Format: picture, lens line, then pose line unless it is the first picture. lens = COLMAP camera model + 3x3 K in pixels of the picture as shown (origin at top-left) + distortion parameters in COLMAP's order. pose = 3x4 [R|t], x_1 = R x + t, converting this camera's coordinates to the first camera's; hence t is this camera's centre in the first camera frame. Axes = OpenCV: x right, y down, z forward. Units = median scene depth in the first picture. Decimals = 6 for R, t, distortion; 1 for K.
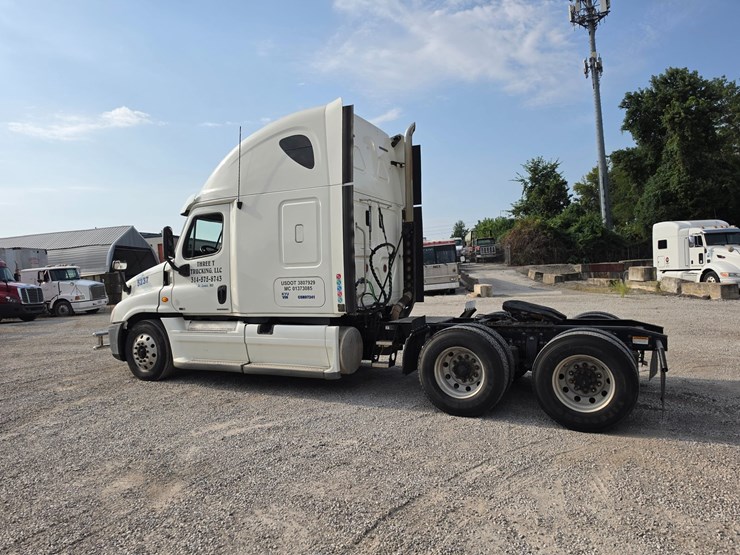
lens RADIAL K [[512.8, 0, 368.5], [0, 512.8, 281.5], [0, 0, 1]] dist [0.069250, -0.097637]
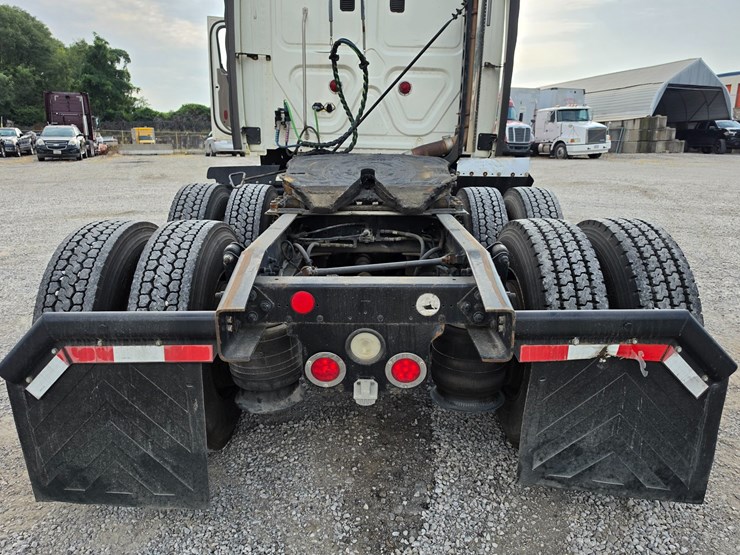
lens RADIAL K [[517.1, 0, 371.7], [0, 517.1, 286.0], [0, 0, 1]] dist [0.067354, -0.092006]
pose [[0.454302, 0.293535, -0.841099, 0.591584], [-0.040369, 0.949969, 0.309725, 0.006394], [0.889933, -0.106755, 0.443422, 0.677777]]
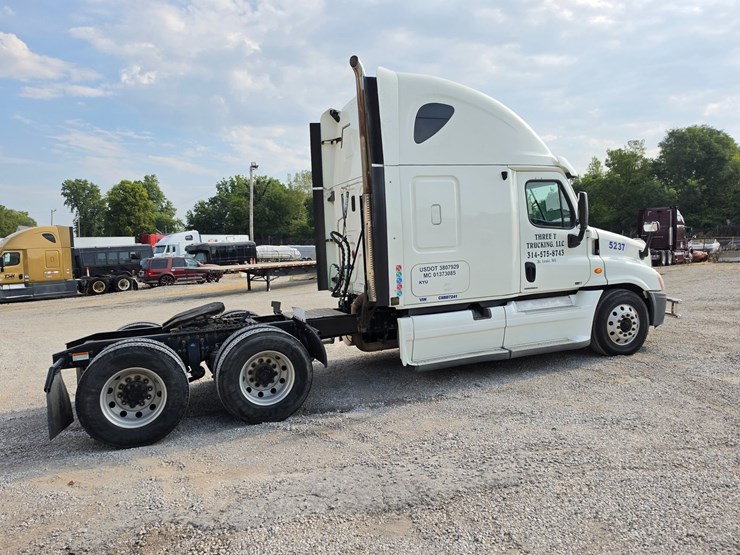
lens RADIAL K [[511.2, 0, 368.5], [0, 511.2, 280.5], [0, 0, 1]] dist [0.077647, -0.112809]
pose [[-0.654794, 0.120410, -0.746155, 0.685617], [0.062215, 0.992465, 0.105560, -0.074653], [0.753243, 0.022698, -0.657351, 1.574455]]
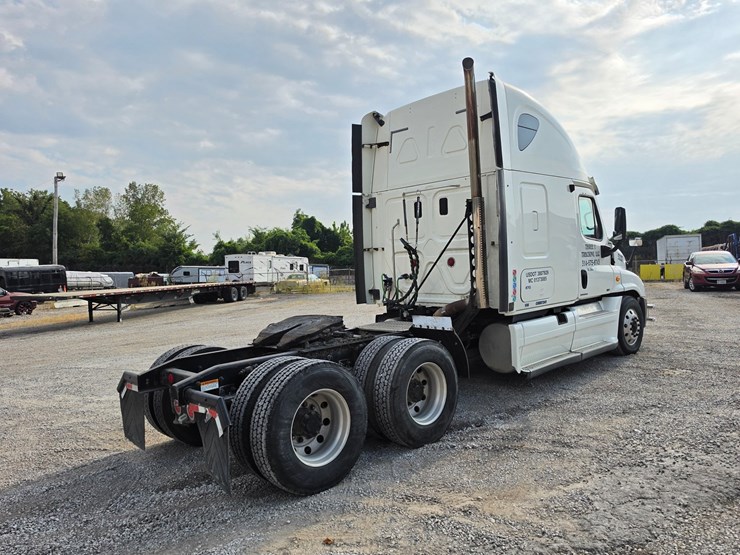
lens RADIAL K [[522.1, 0, 371.4], [0, 522.1, 274.7], [0, 0, 1]] dist [0.069459, -0.097475]
pose [[-0.328893, 0.070757, -0.941713, 0.881250], [0.044687, 0.997238, 0.059322, -0.062135], [0.943309, -0.022572, -0.331147, 1.163876]]
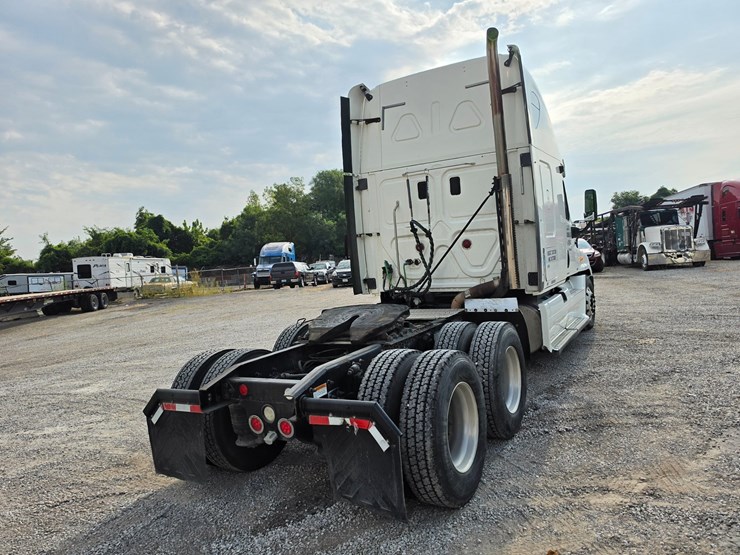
lens RADIAL K [[517.5, 0, 368.6], [0, 517.5, 281.2], [0, 0, 1]] dist [0.092222, -0.120421]
pose [[-0.052855, 0.094008, -0.994167, 0.856297], [0.068861, 0.993532, 0.090287, -0.052357], [0.996225, -0.063688, -0.058987, 0.894765]]
